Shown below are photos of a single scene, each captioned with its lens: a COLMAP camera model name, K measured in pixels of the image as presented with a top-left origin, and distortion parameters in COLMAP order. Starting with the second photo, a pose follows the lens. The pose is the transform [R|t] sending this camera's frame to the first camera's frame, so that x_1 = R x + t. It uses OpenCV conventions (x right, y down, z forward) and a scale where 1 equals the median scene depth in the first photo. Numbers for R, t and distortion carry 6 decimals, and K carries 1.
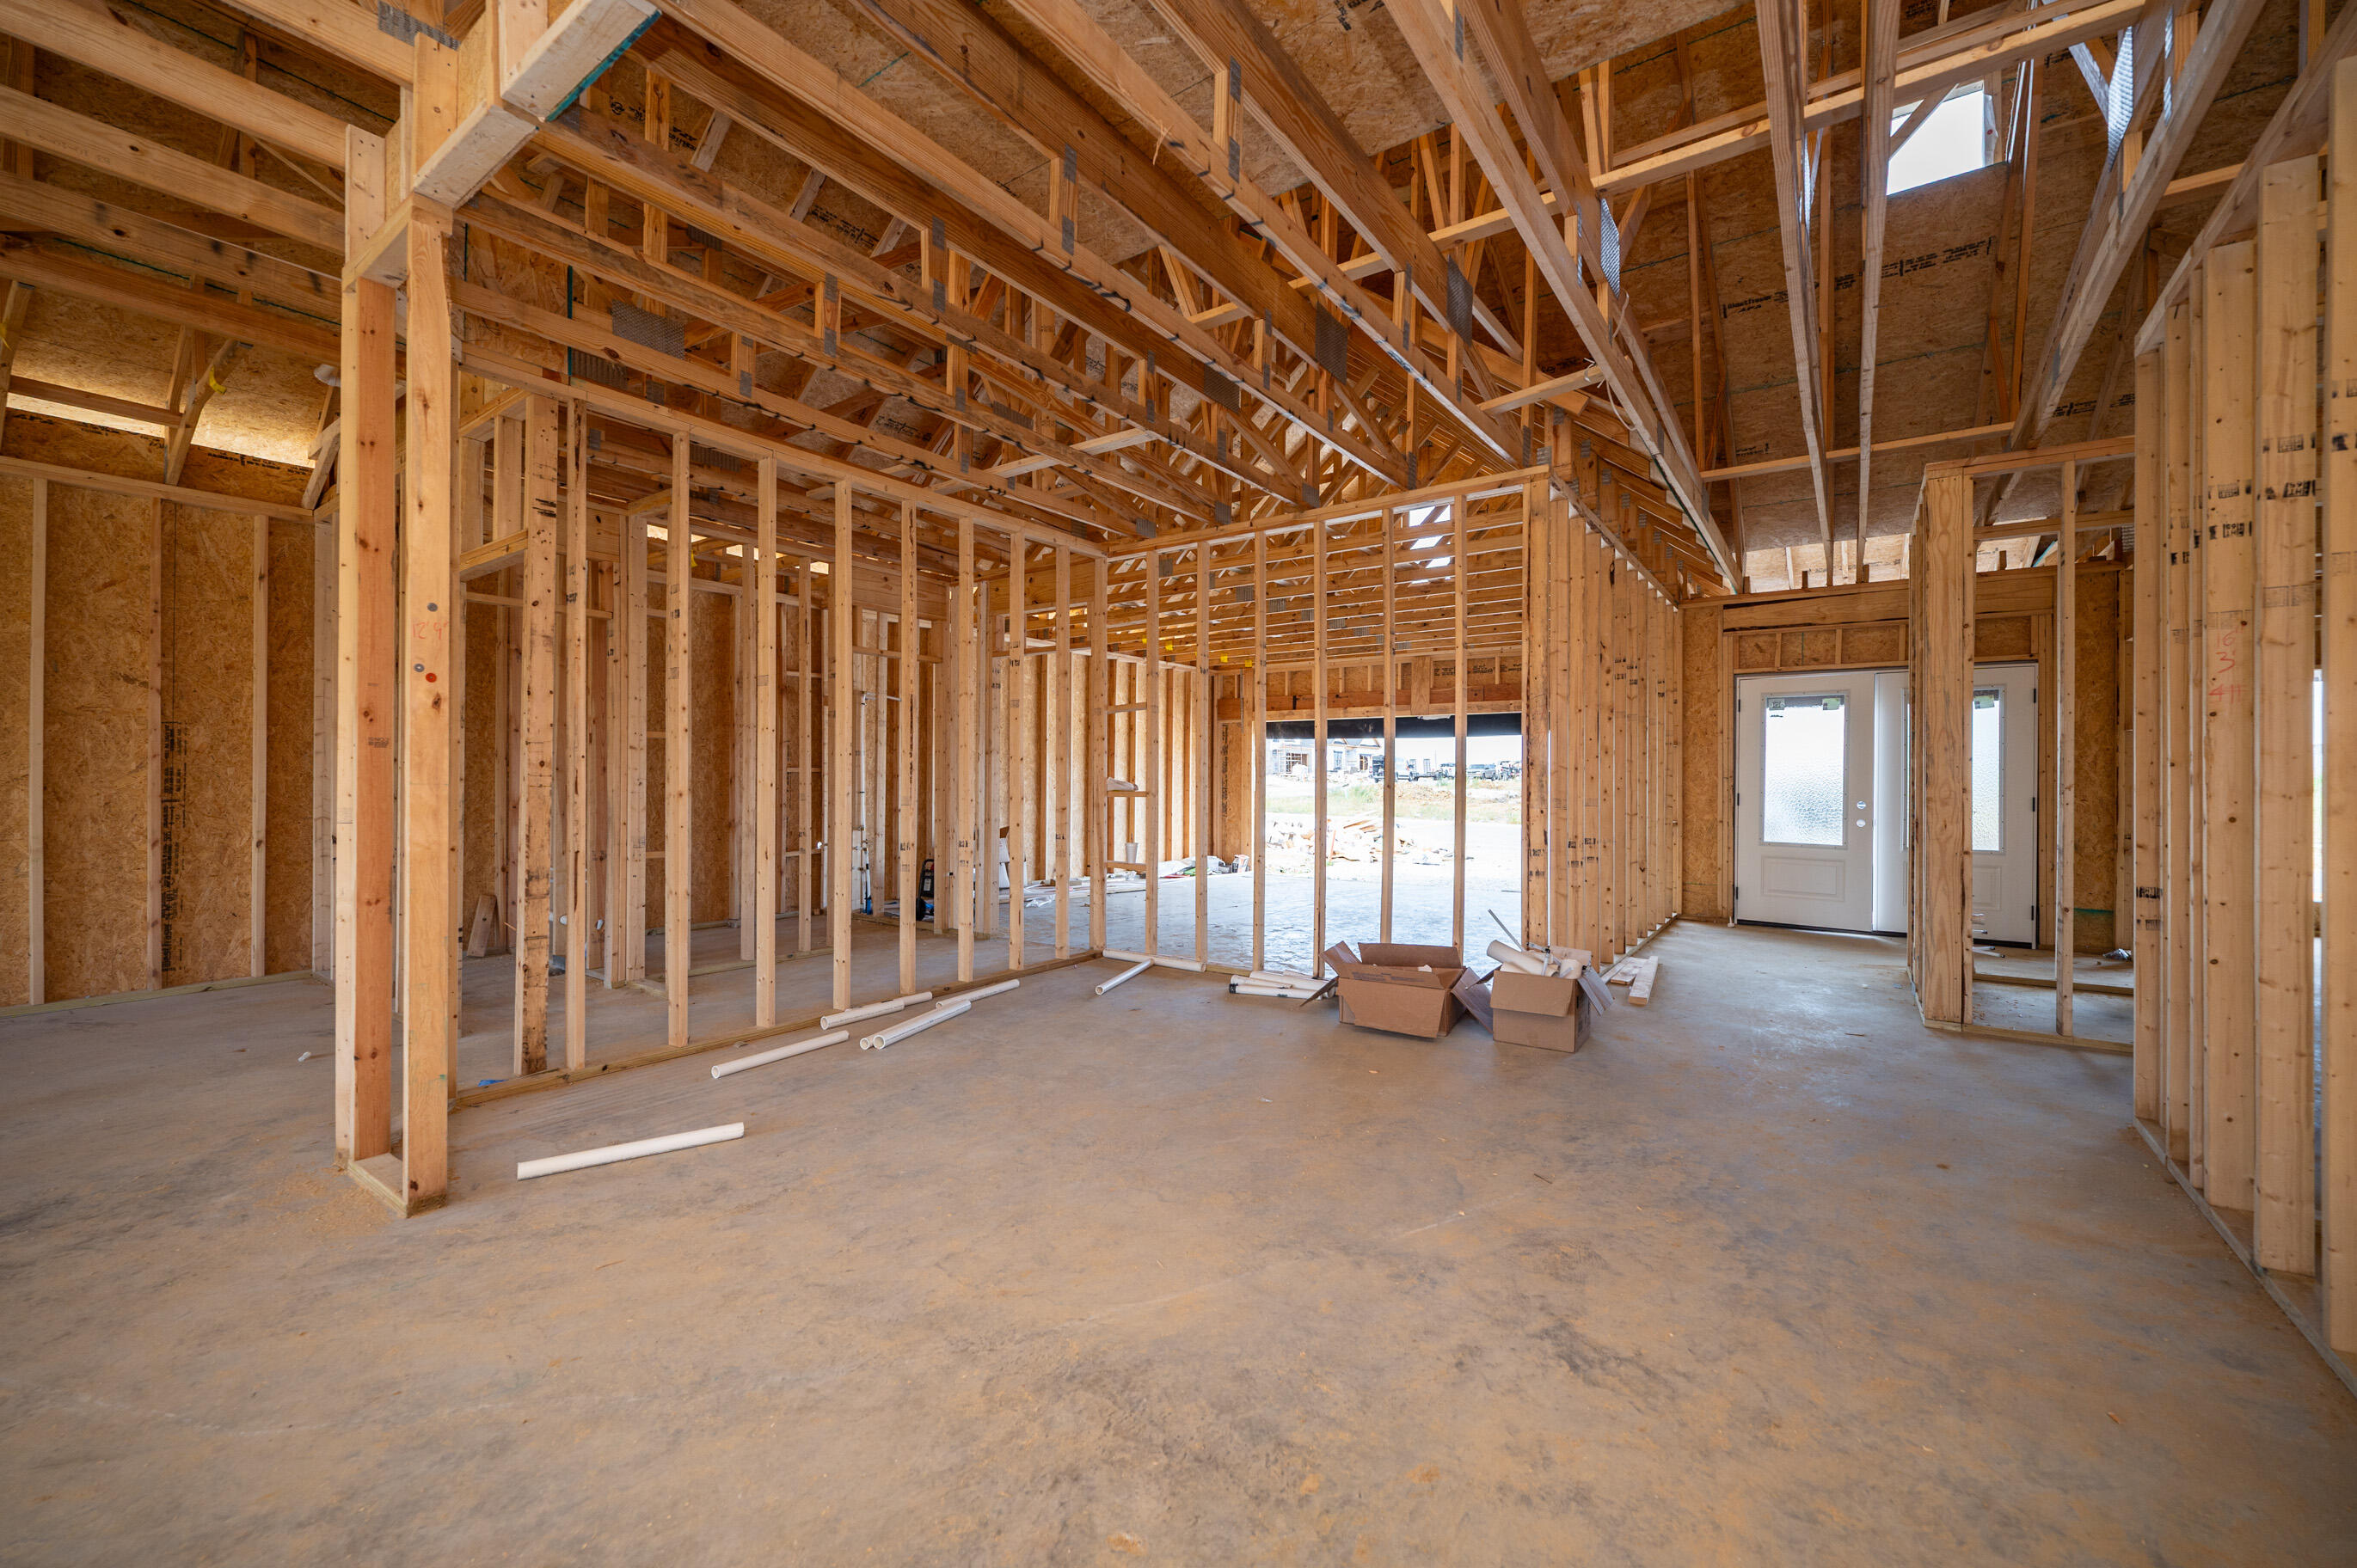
lens RADIAL K [[934.2, 0, 1171.0], [0, 934.2, 780.1], [0, 0, 1]] dist [-0.000619, 0.000050]
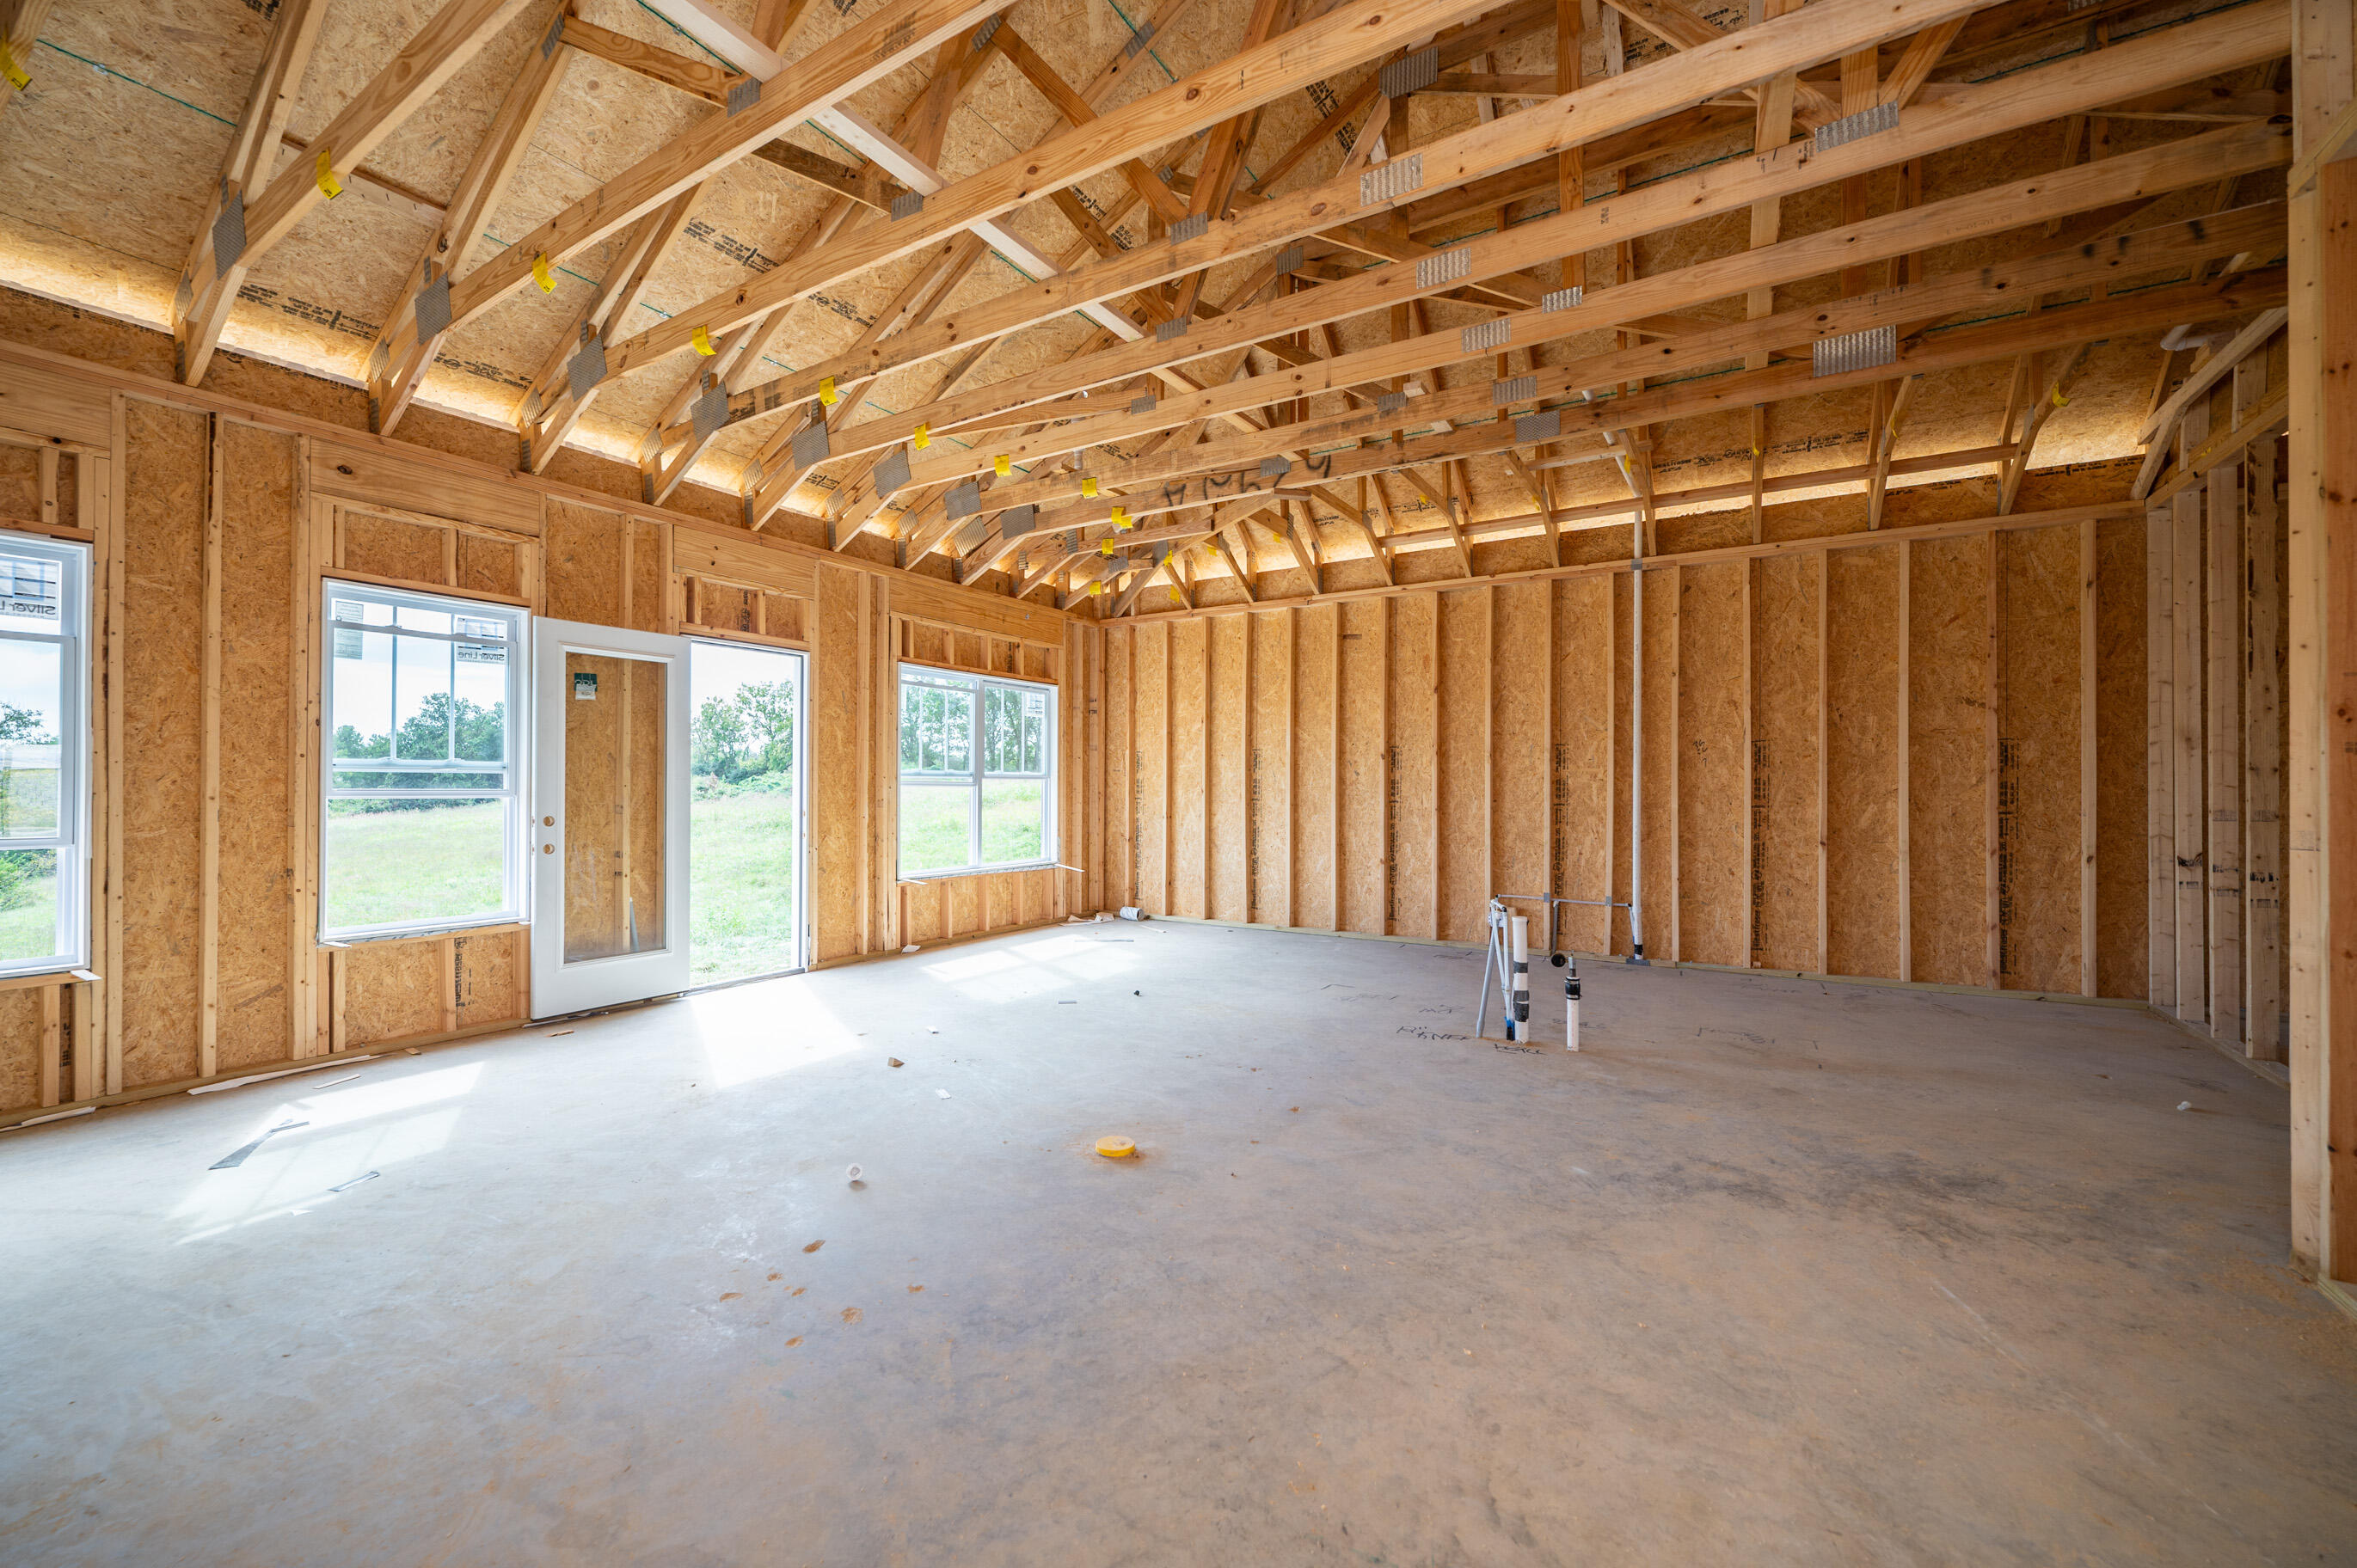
lens RADIAL K [[934.2, 0, 1173.7], [0, 934.2, 780.1], [0, 0, 1]] dist [-0.000619, 0.000050]
pose [[0.076442, -0.010718, -0.997016, -0.088776], [-0.001117, 0.999941, -0.010835, -0.002630], [0.997073, 0.001942, 0.076426, -0.021481]]
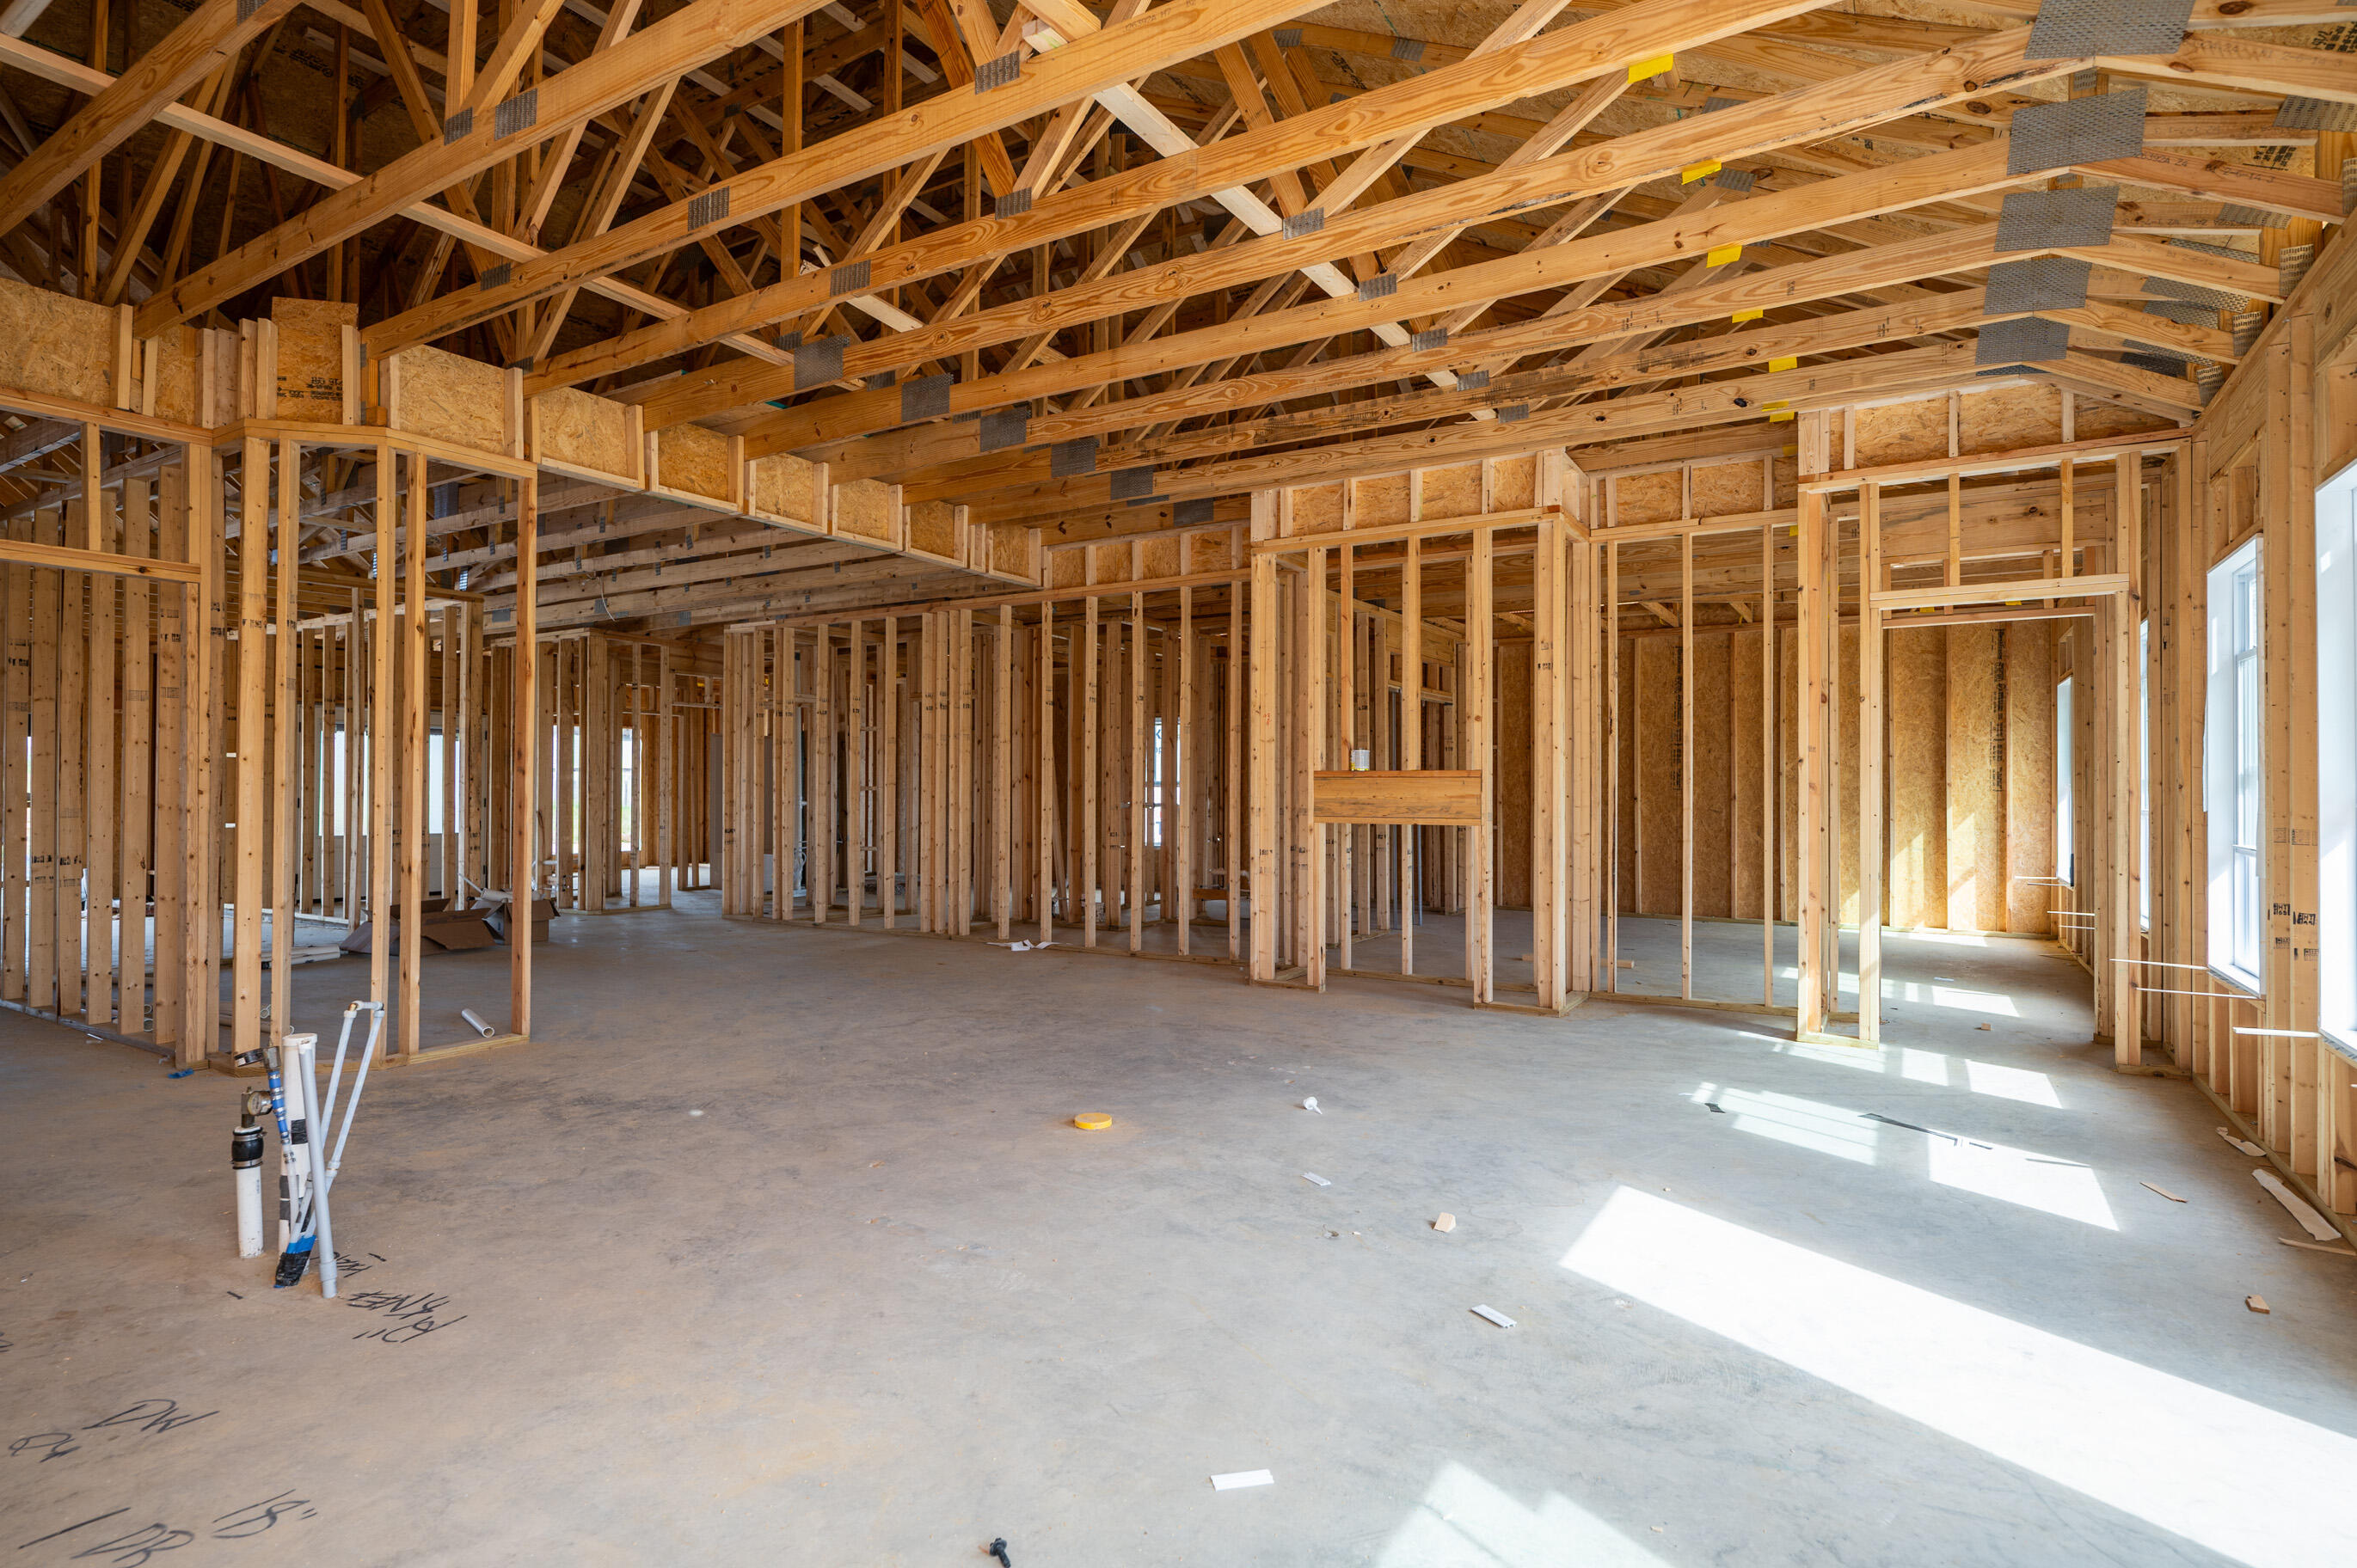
lens RADIAL K [[1148.2, 0, 1187.8], [0, 1148.2, 784.4], [0, 0, 1]] dist [-0.000431, -0.000436]
pose [[-0.090630, 0.005287, 0.995871, -1.663216], [-0.011510, 0.999914, -0.006356, -0.002275], [-0.995818, -0.012038, -0.090561, -0.001940]]
